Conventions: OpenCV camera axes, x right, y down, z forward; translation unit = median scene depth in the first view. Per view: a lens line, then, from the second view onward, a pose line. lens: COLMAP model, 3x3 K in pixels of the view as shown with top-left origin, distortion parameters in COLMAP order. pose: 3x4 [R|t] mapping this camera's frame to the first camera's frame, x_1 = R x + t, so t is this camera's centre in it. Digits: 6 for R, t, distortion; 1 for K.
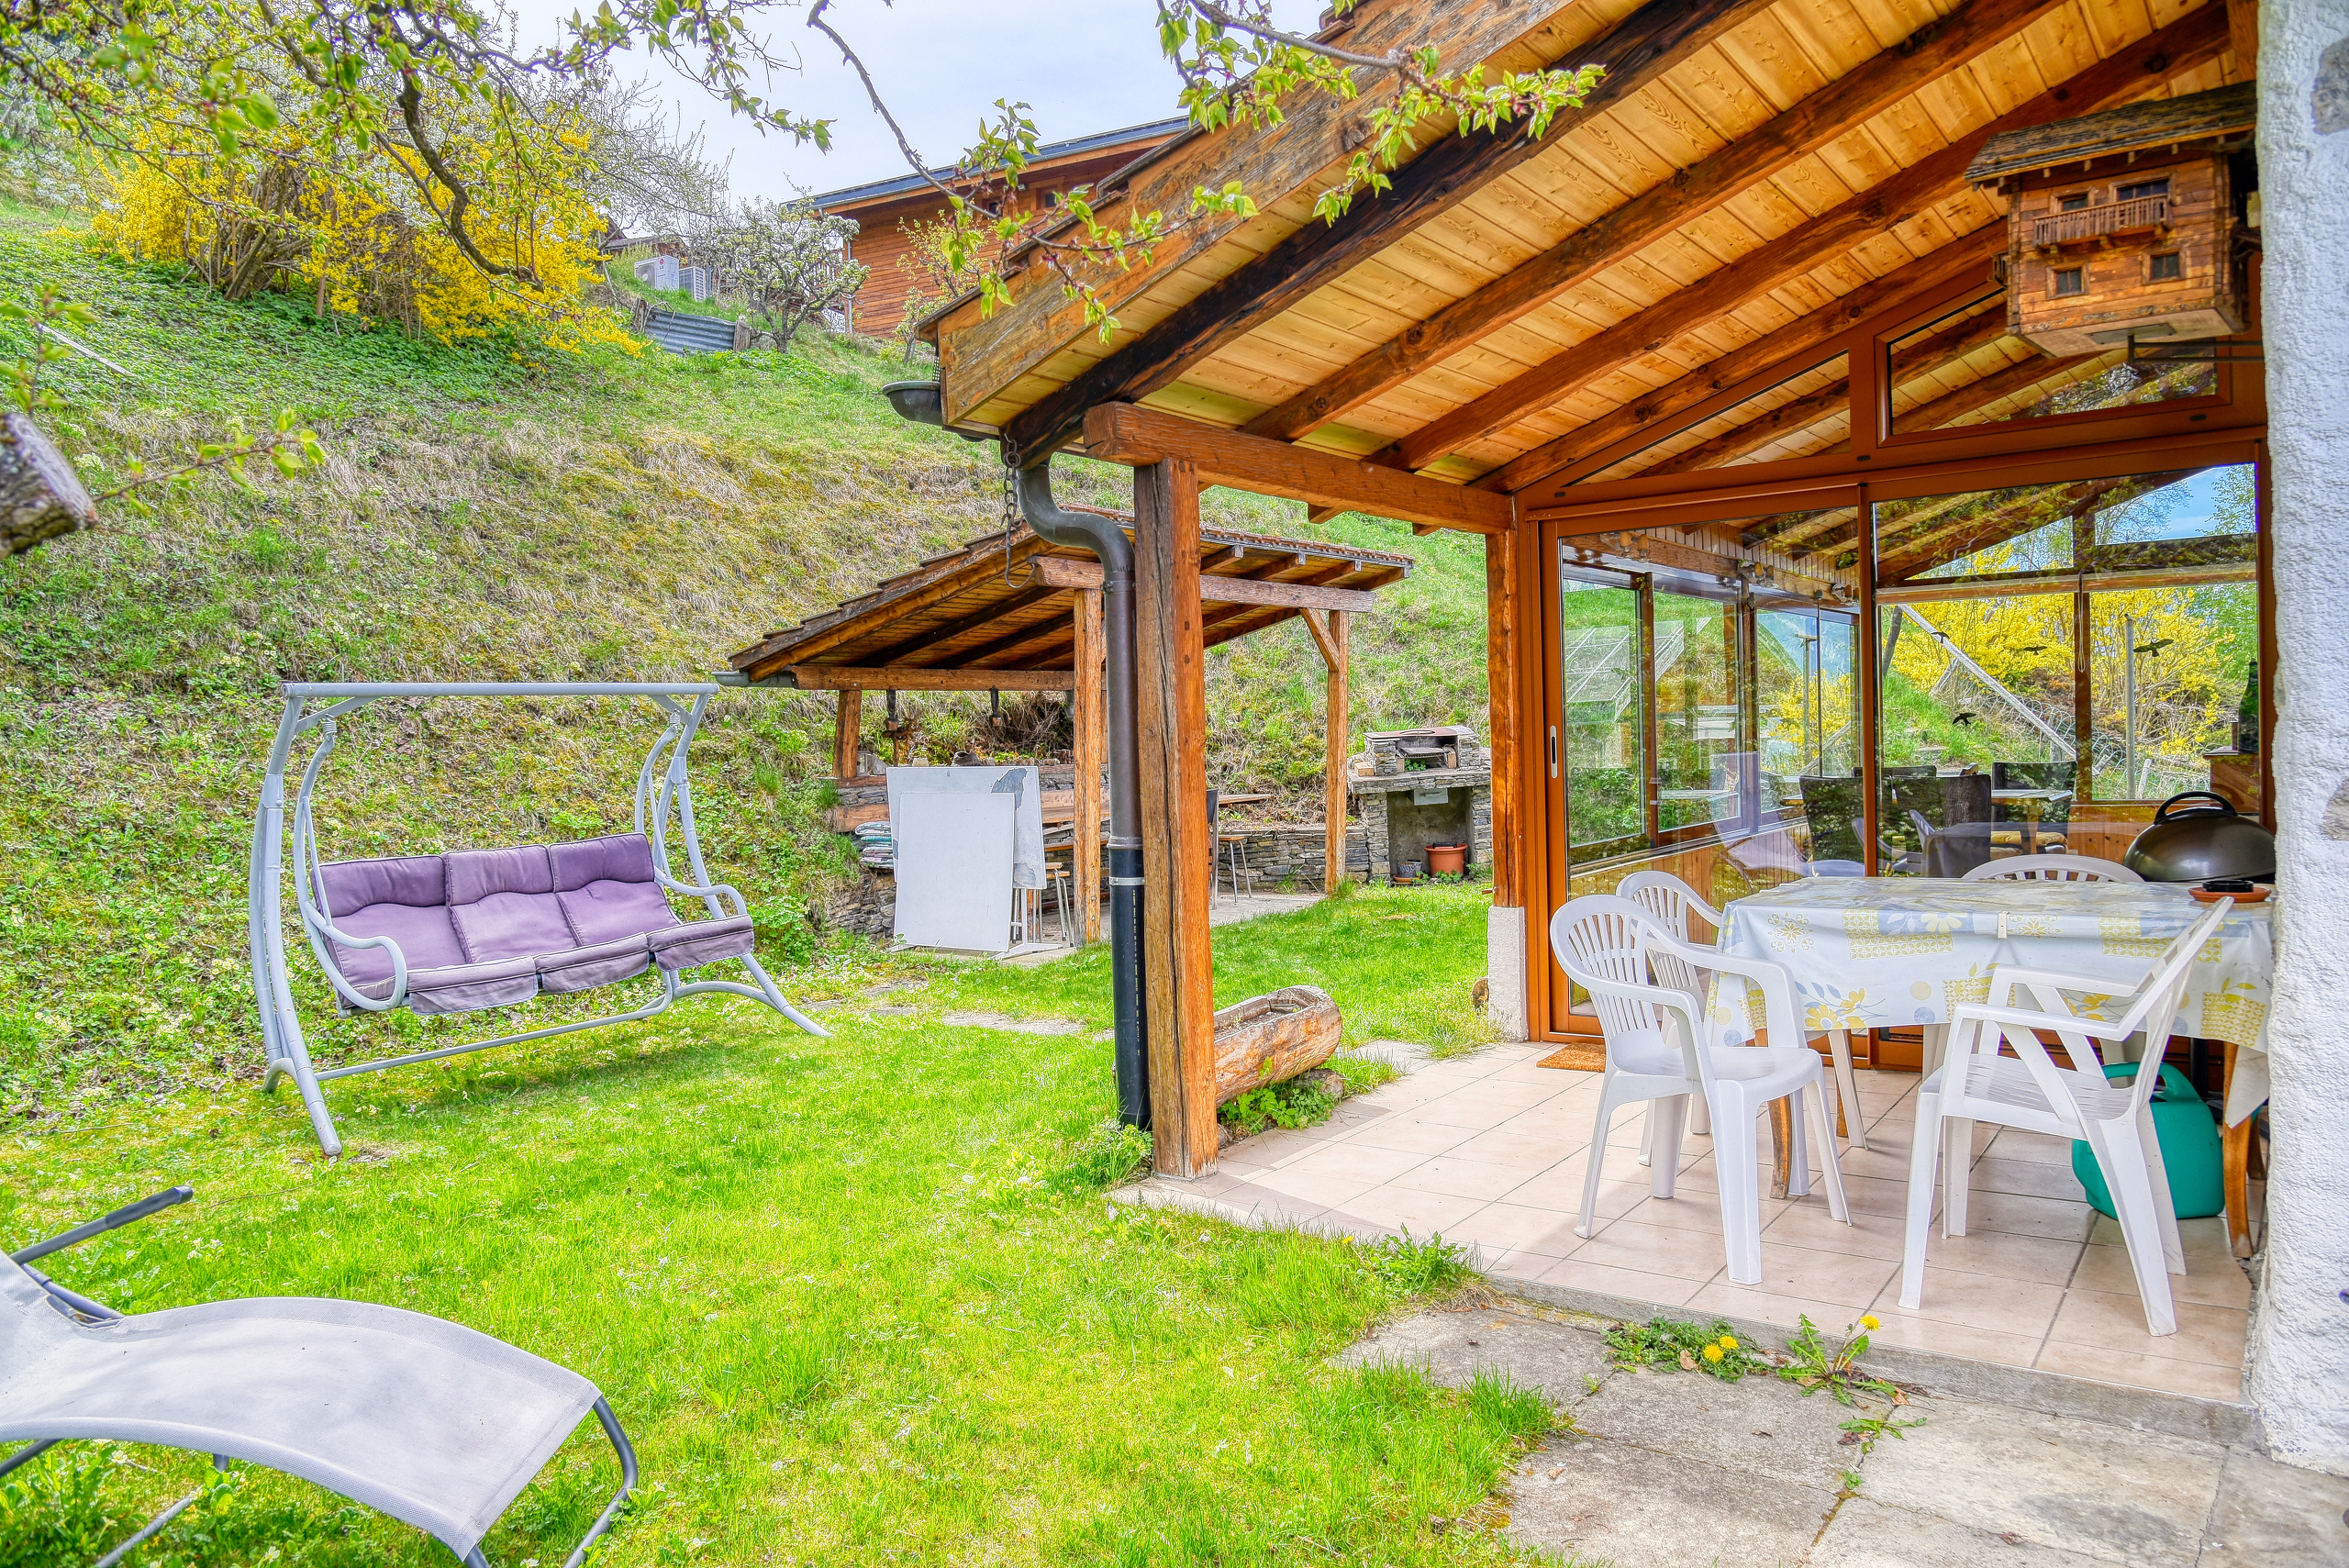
lens RADIAL K [[1589.8, 0, 1181.1], [0, 1589.8, 793.8], [0, 0, 1]] dist [-0.034012, 0.002559]
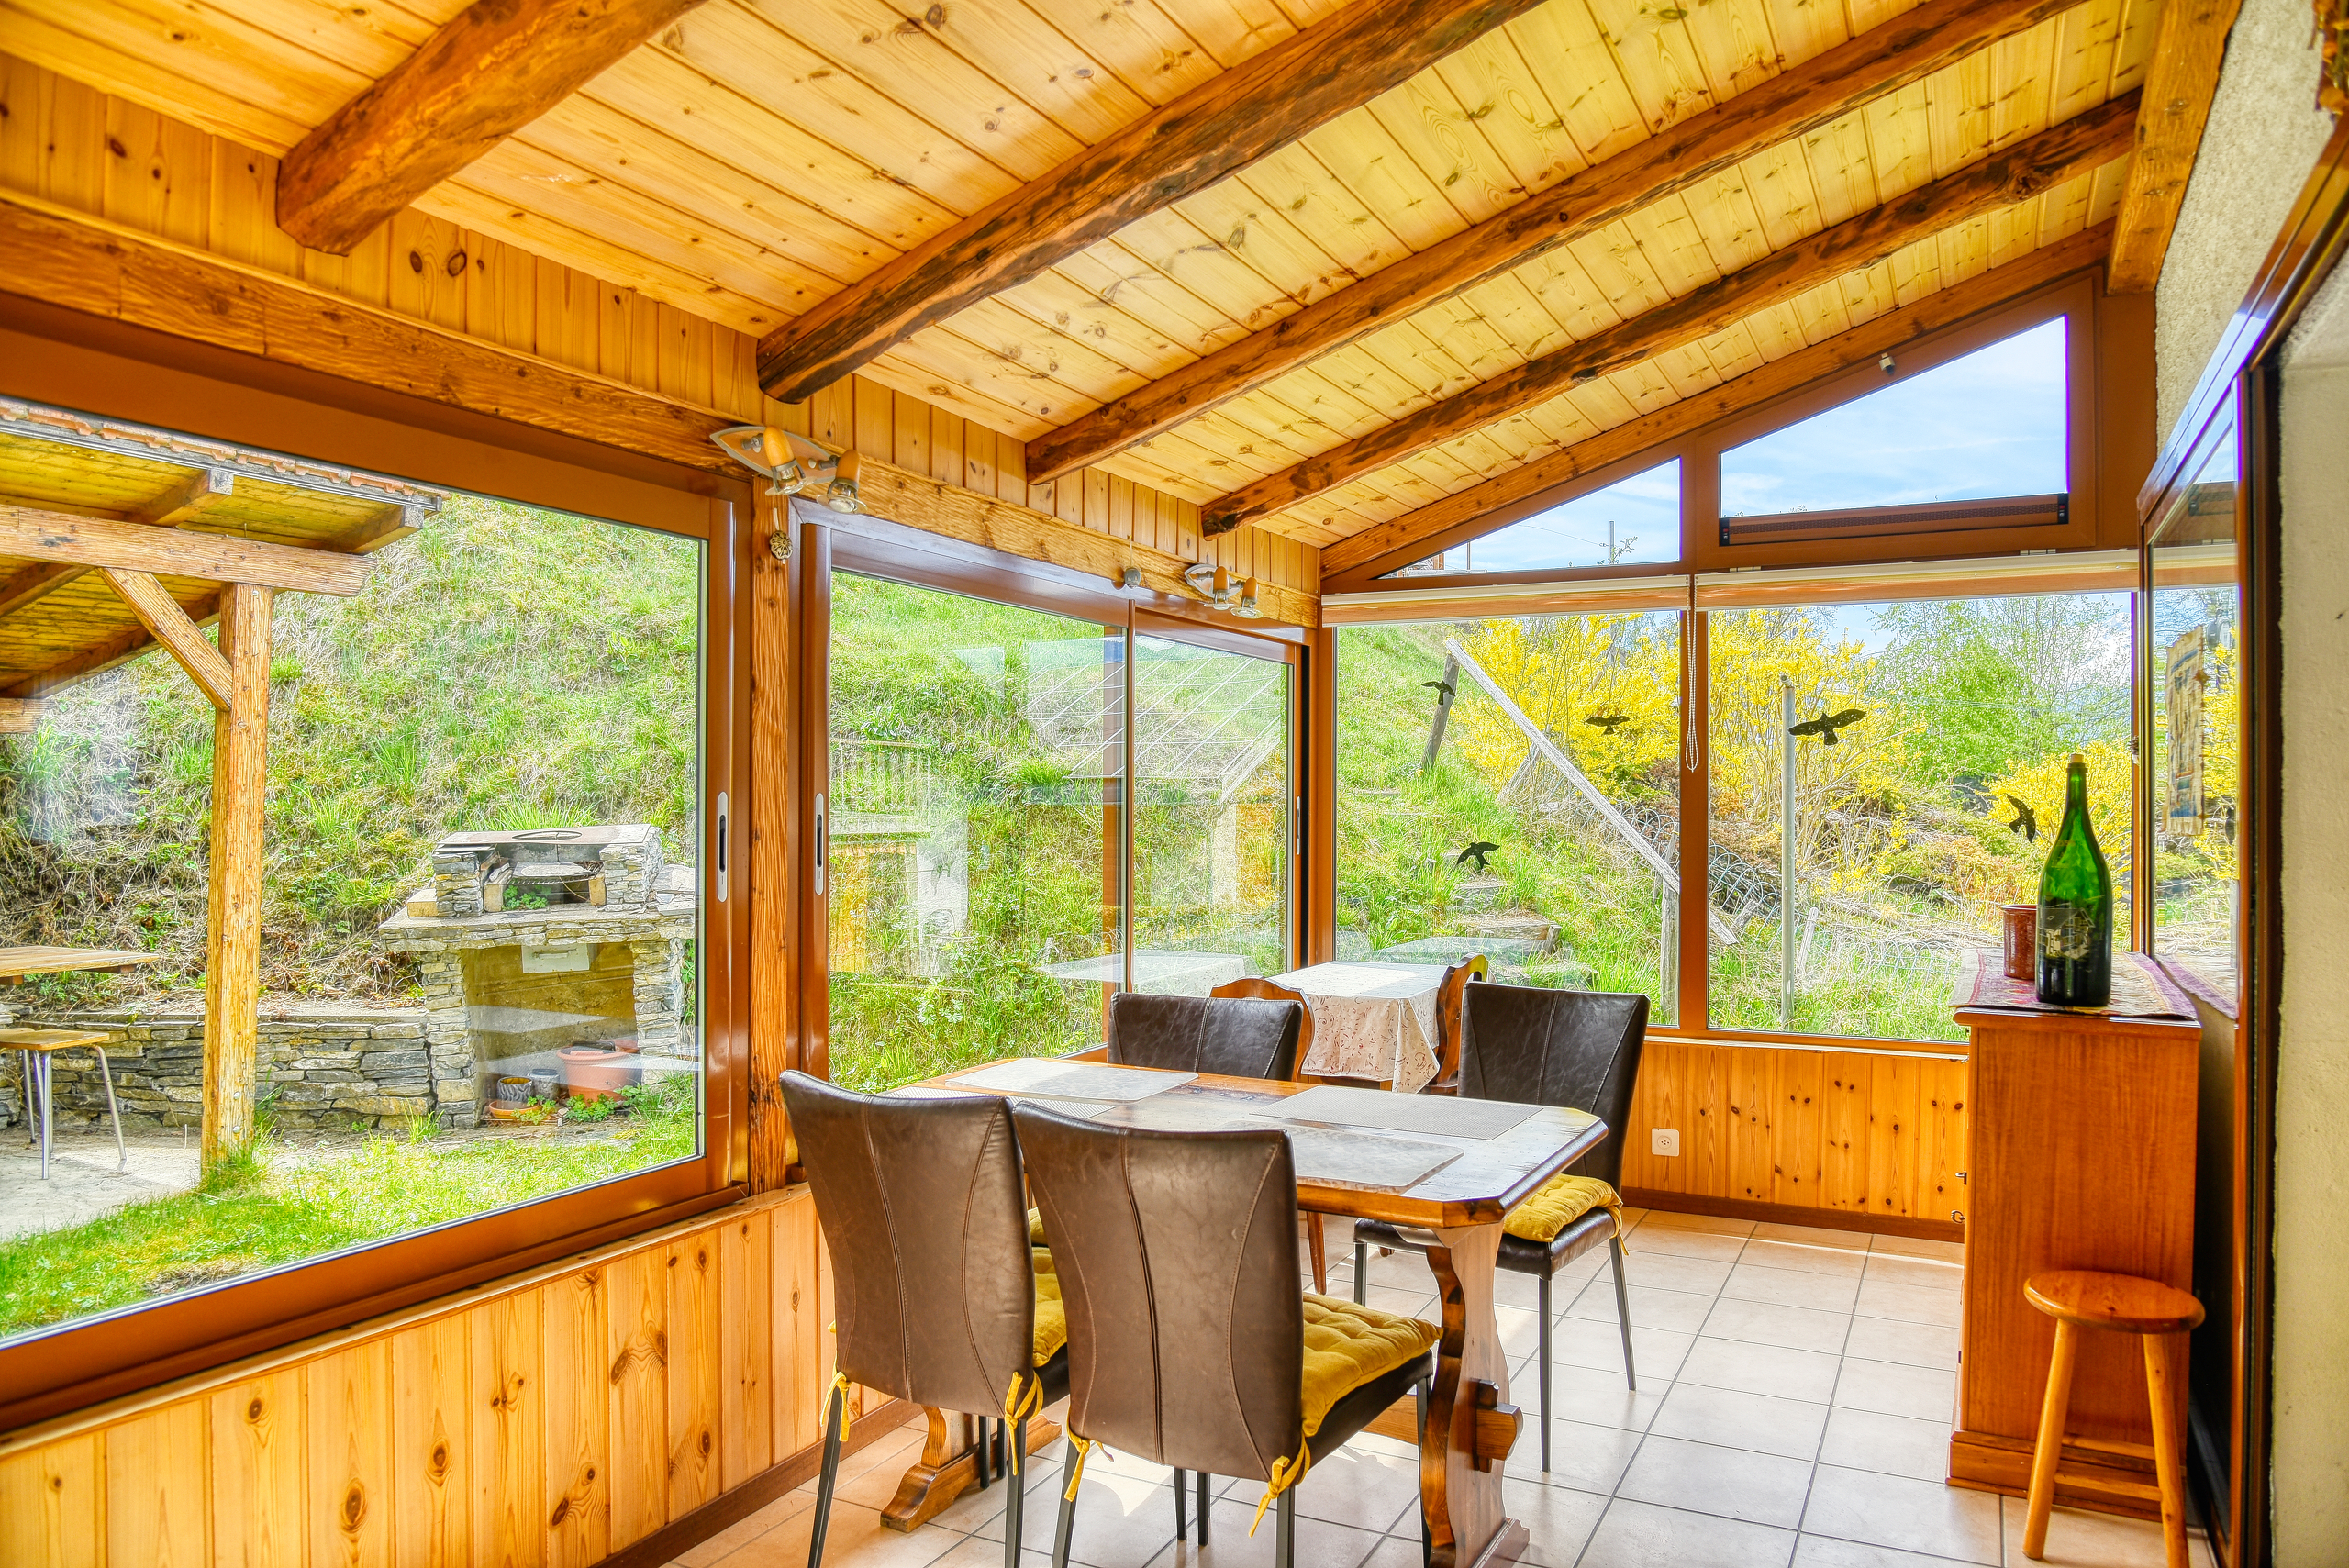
lens RADIAL K [[1589.8, 0, 1181.1], [0, 1589.8, 793.8], [0, 0, 1]] dist [-0.034012, 0.002559]
pose [[0.984972, 0.035078, 0.169115, 0.272487], [-0.028308, 0.998705, -0.042279, -0.036737], [-0.170379, 0.036856, 0.984689, 0.442114]]
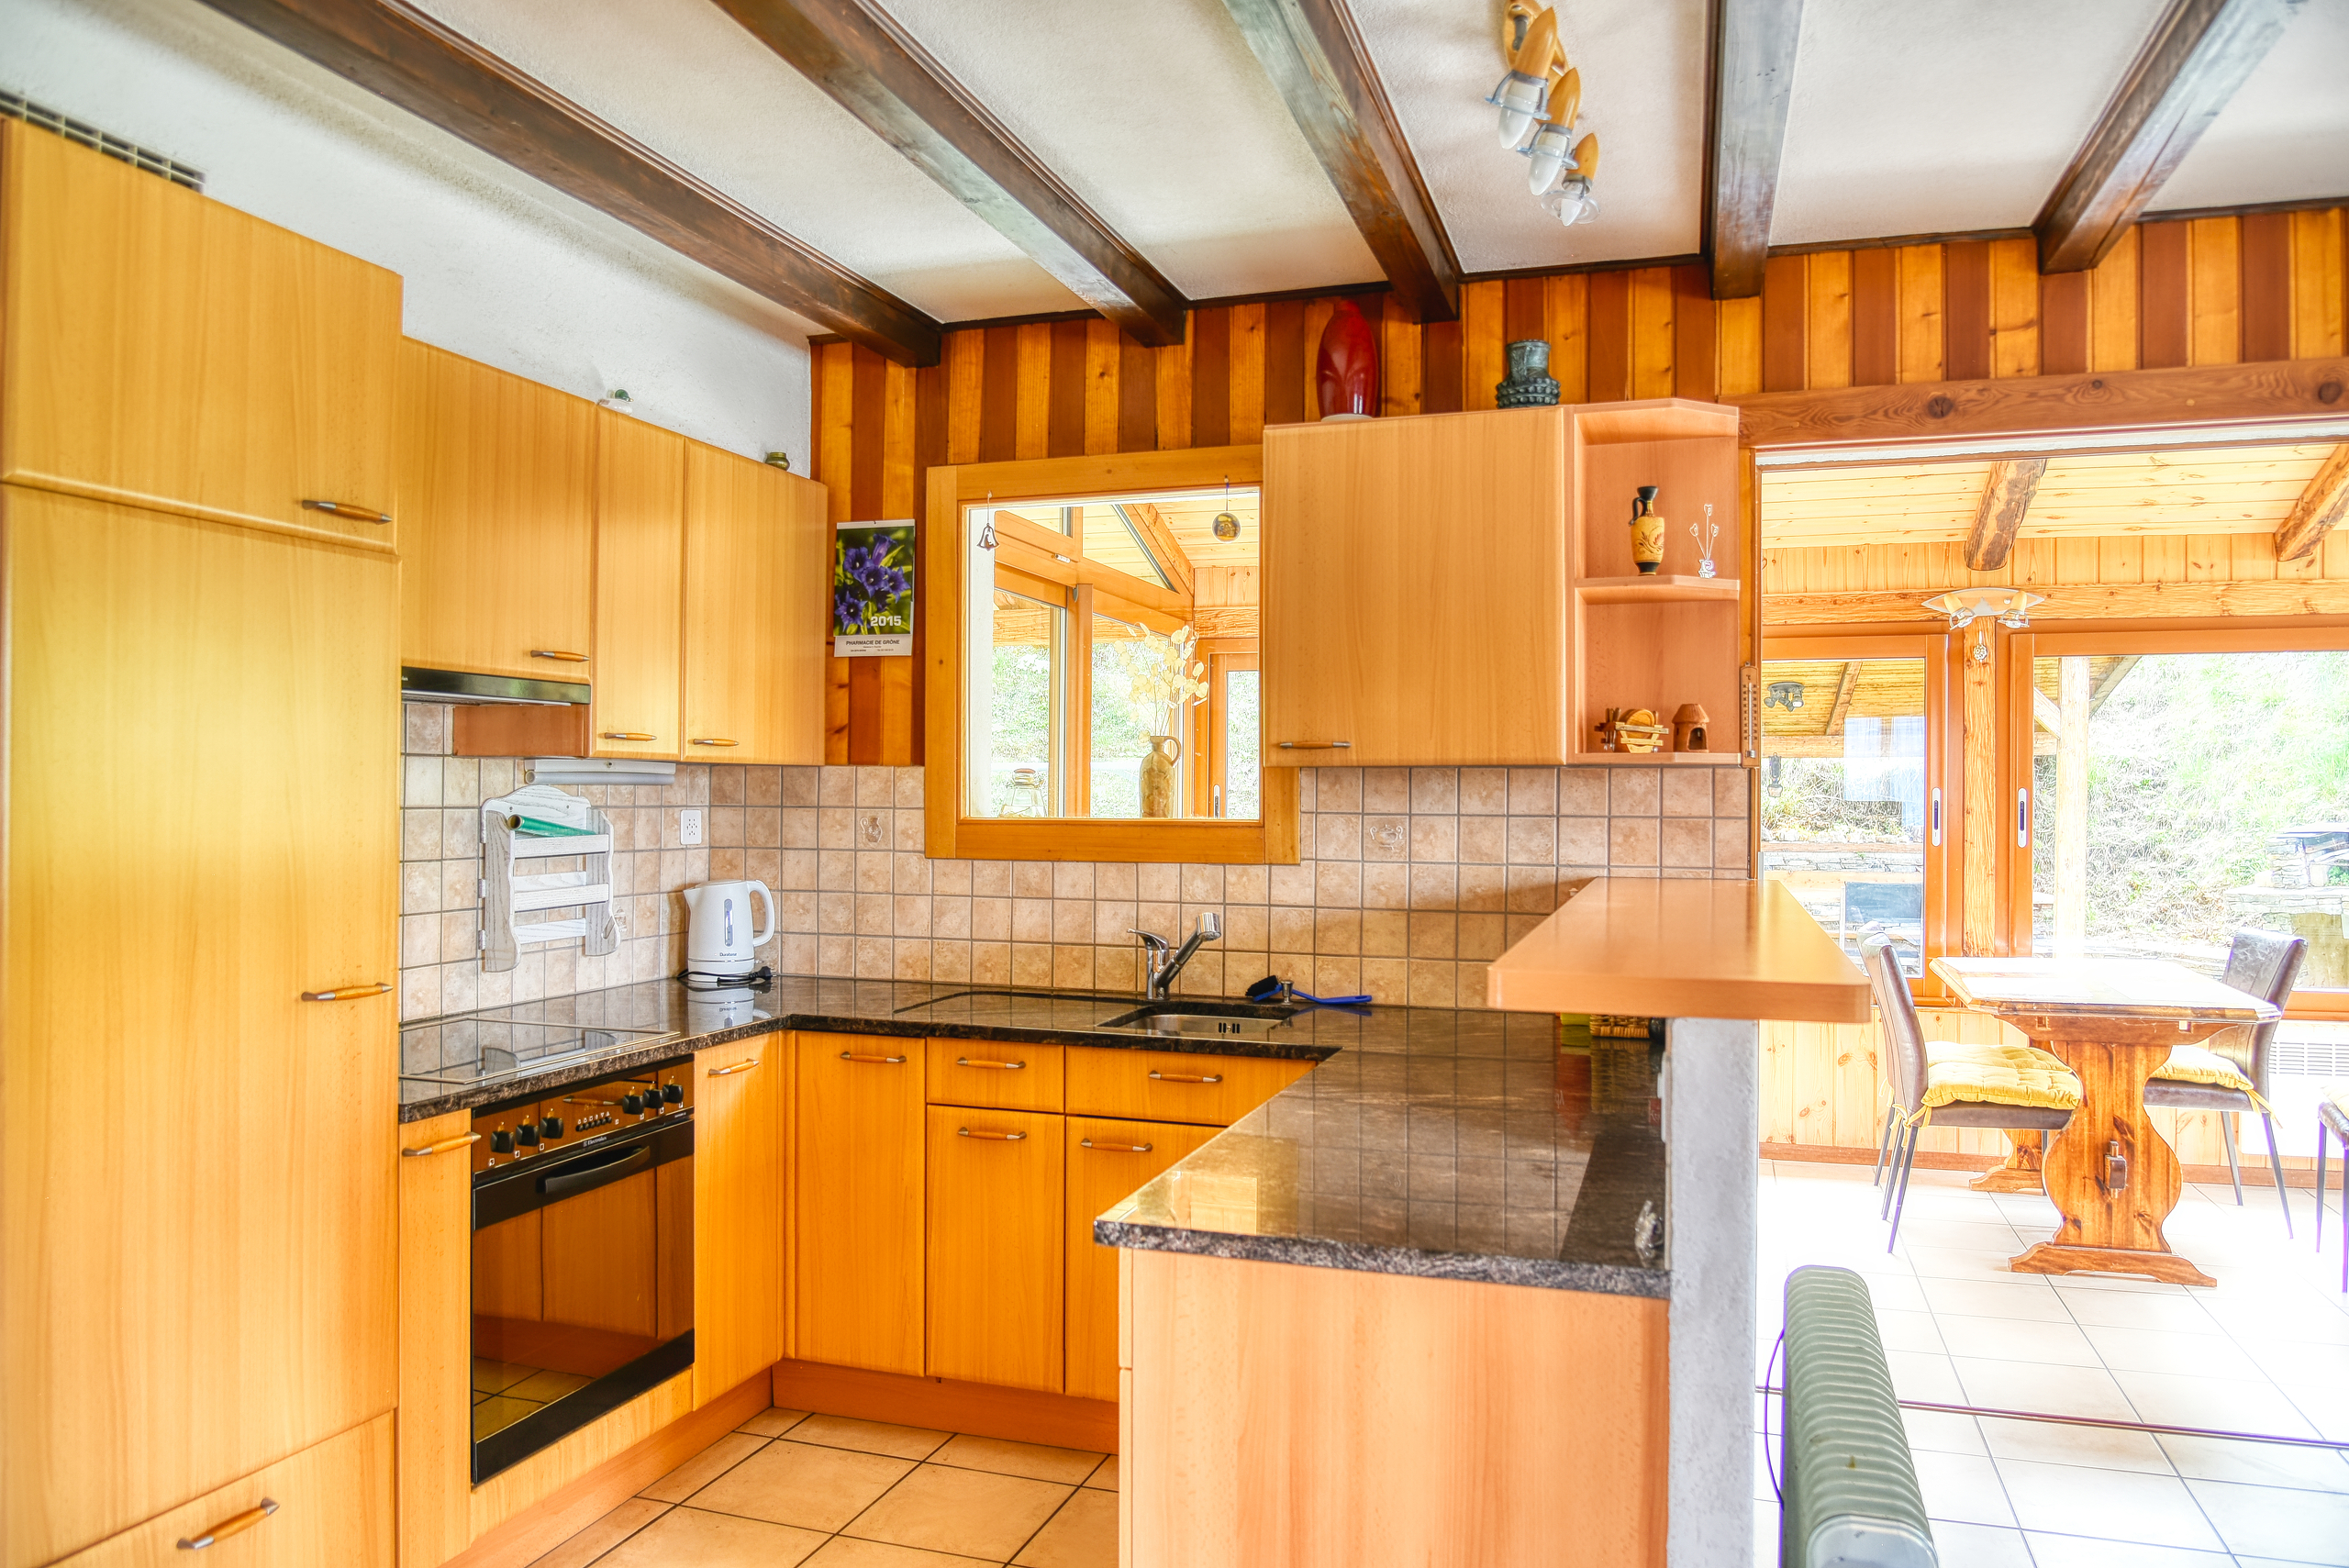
lens RADIAL K [[1642.7, 0, 1144.0], [0, 1642.7, 798.8], [0, 0, 1]] dist [-0.035375, 0.002525]
pose [[0.308918, 0.032084, -0.950547, 0.621112], [-0.044104, 0.998839, 0.019380, -0.041078], [0.950065, 0.035936, 0.309975, 0.327492]]
